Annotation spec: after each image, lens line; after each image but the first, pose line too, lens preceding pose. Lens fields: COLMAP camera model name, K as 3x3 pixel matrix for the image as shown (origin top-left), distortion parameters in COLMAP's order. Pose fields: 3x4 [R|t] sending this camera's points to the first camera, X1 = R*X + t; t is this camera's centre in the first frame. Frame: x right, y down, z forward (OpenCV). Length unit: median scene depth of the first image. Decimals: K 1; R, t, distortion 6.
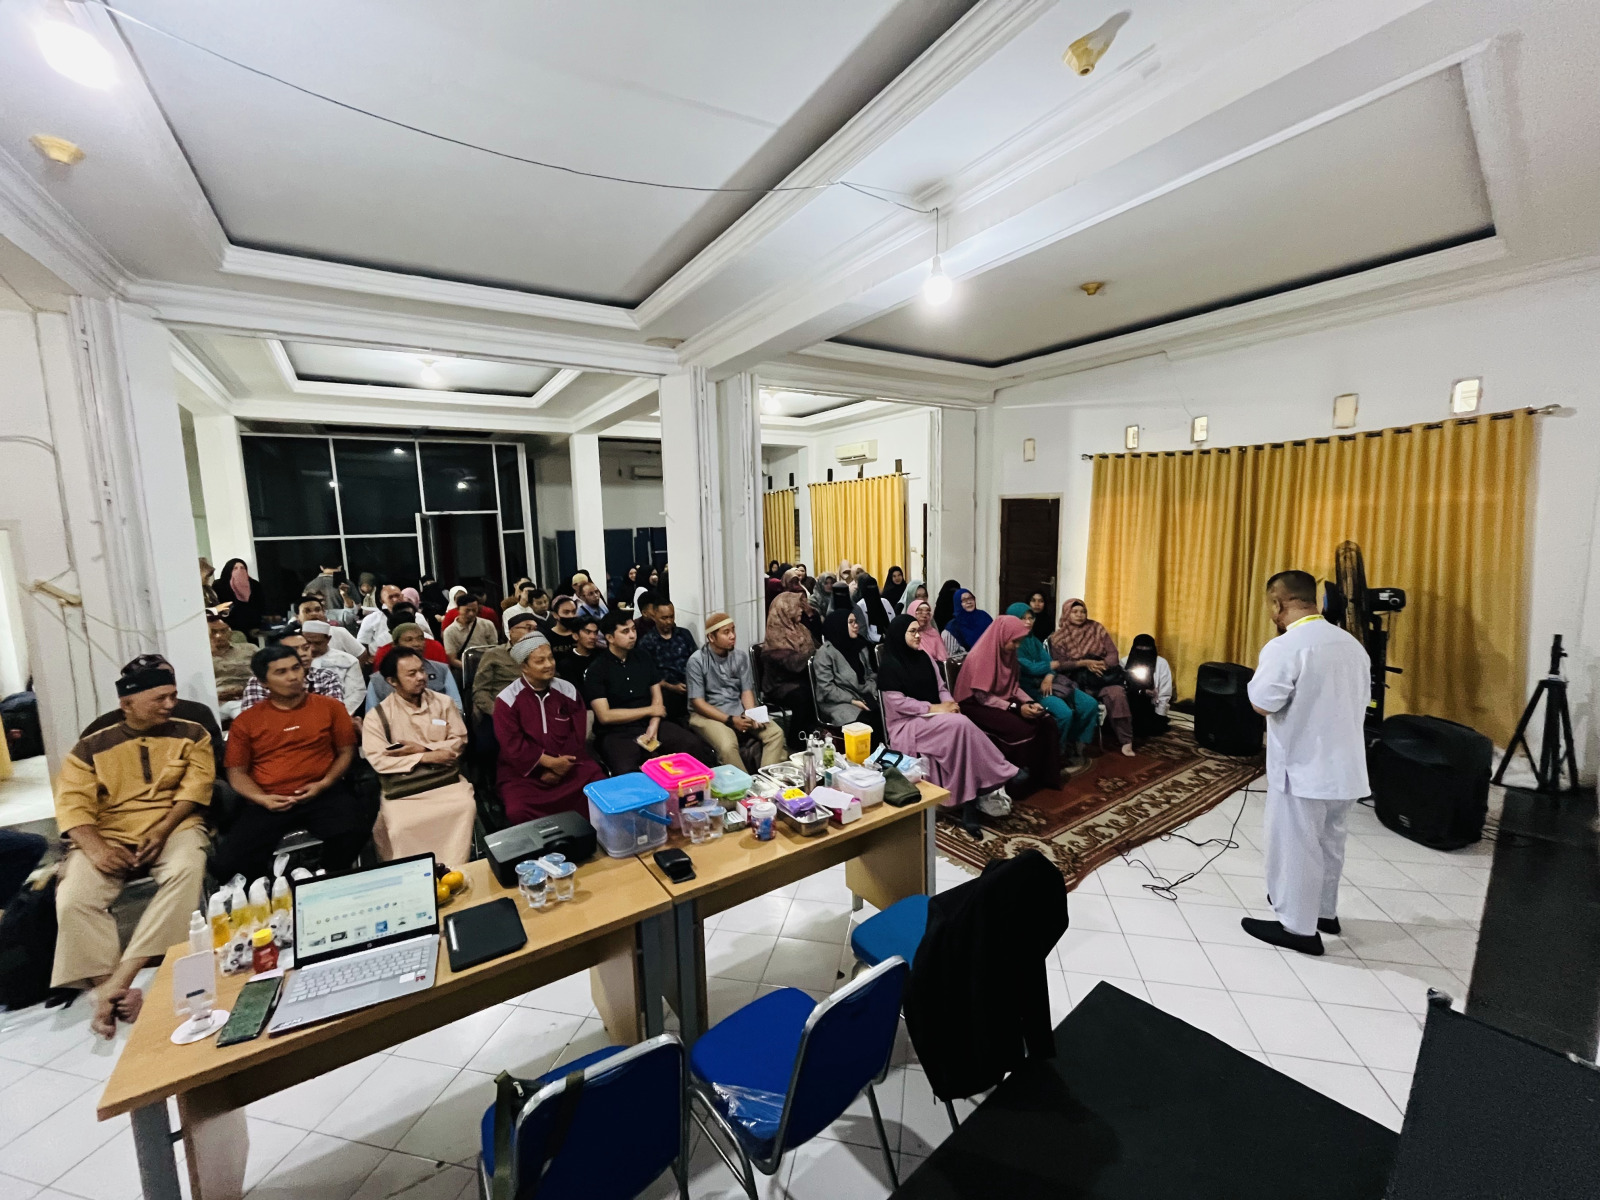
lens RADIAL K [[647.6, 0, 797.5], [0, 647.6, 597.3], [0, 0, 1]] dist [-0.001311, -0.000094]
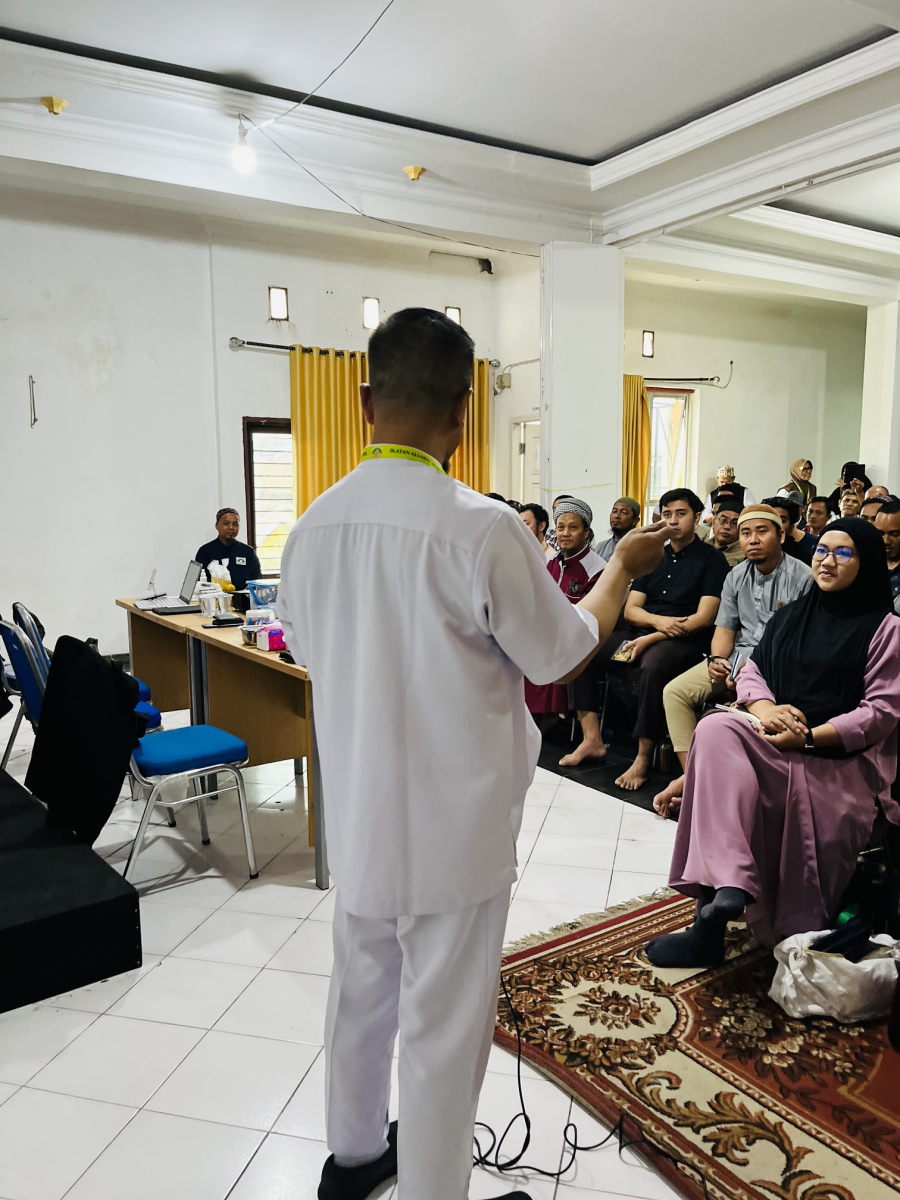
lens RADIAL K [[916.8, 0, 447.8], [0, 916.8, 612.7], [0, 0, 1]] dist [0.041051, -0.047452]
pose [[-0.023247, 0.157427, -0.987257, 0.700055], [-0.113058, 0.980775, 0.159056, 0.017501], [0.993316, 0.115315, -0.005002, 0.619573]]
